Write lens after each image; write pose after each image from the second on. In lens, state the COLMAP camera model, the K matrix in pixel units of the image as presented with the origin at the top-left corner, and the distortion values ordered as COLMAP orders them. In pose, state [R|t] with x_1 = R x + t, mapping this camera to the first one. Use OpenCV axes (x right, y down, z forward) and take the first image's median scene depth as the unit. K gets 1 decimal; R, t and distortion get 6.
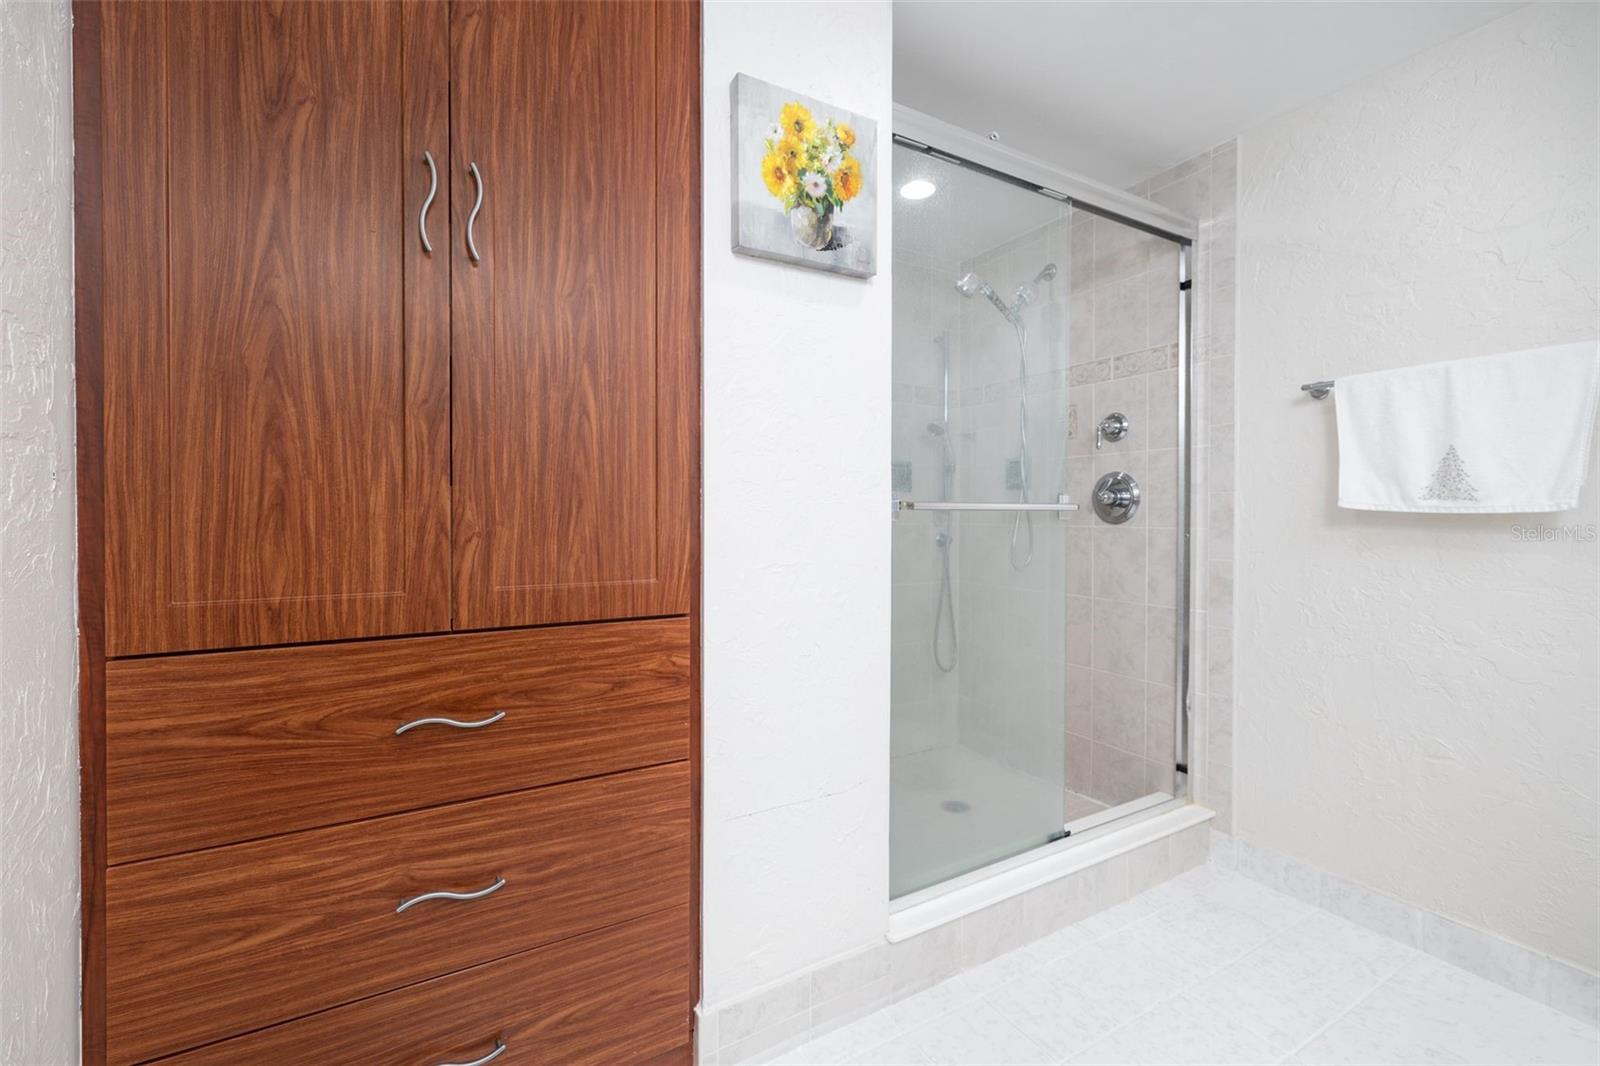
lens RADIAL K [[676.0, 0, 798.6], [0, 676.0, 522.0], [0, 0, 1]] dist [0.001378, 0.000415]
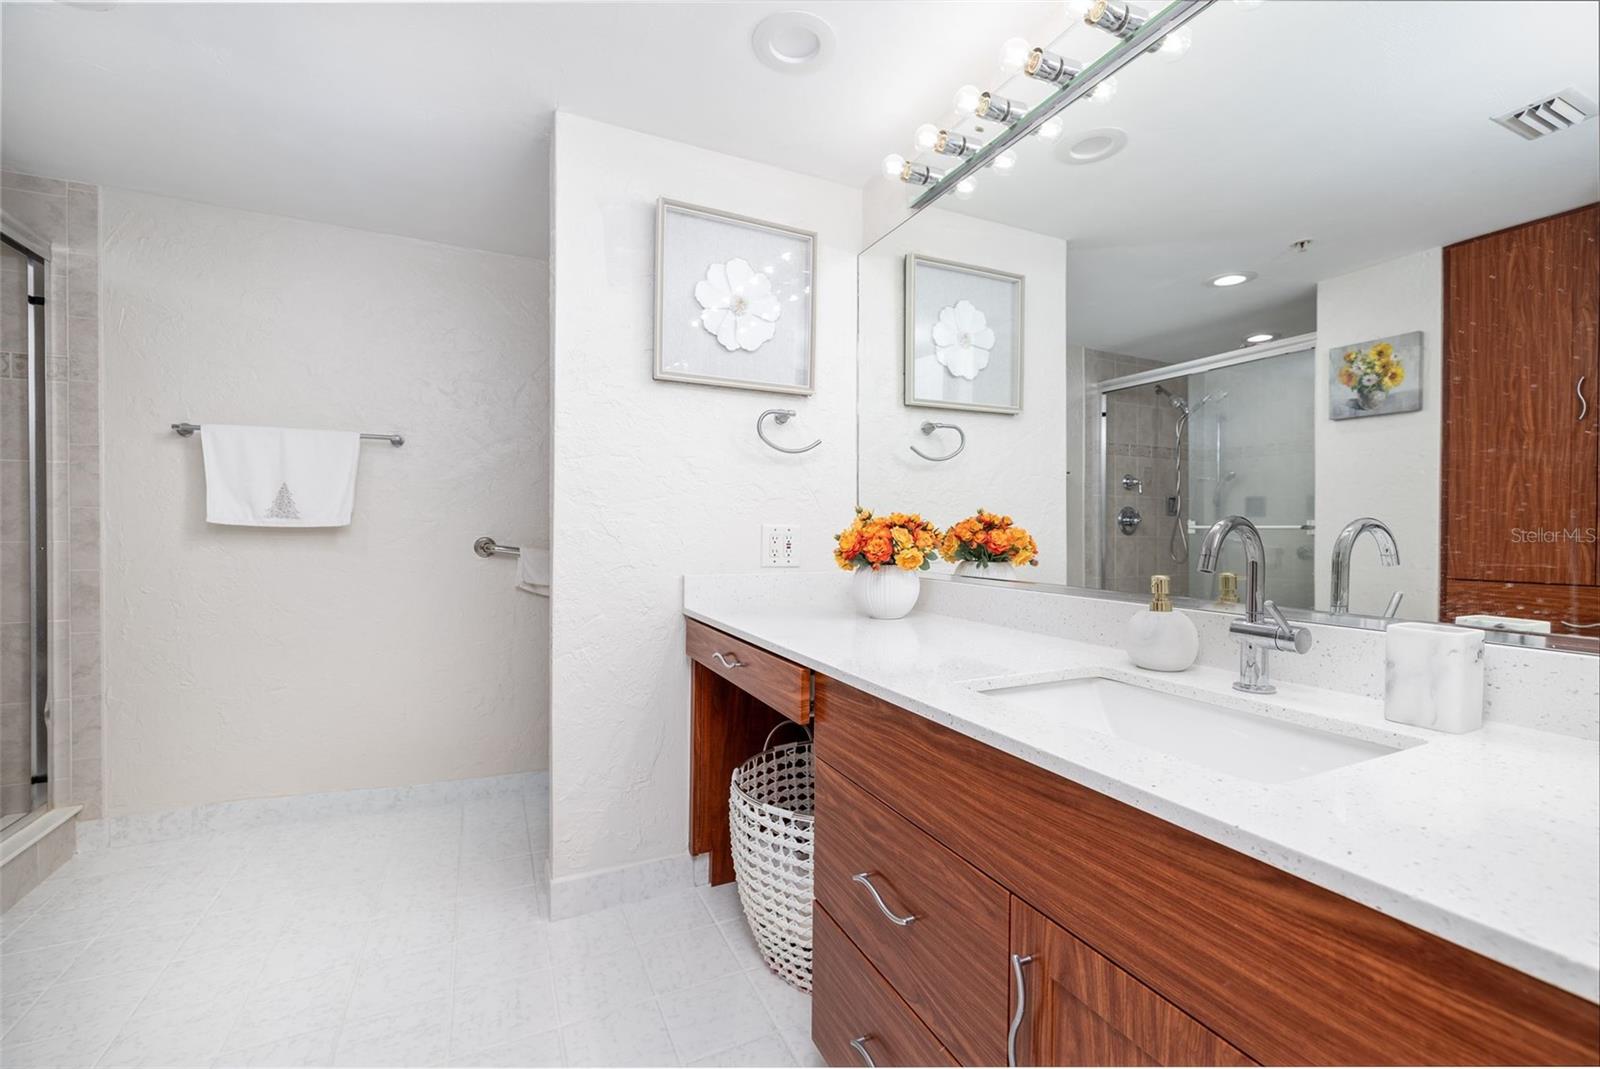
lens RADIAL K [[676.0, 0, 798.6], [0, 676.0, 523.5], [0, 0, 1]] dist [0.001378, 0.000415]
pose [[0.084793, -0.005591, 0.996383, -0.356279], [0.008891, 0.999949, 0.004855, -0.012947], [-0.996359, 0.008447, 0.084838, -0.226401]]
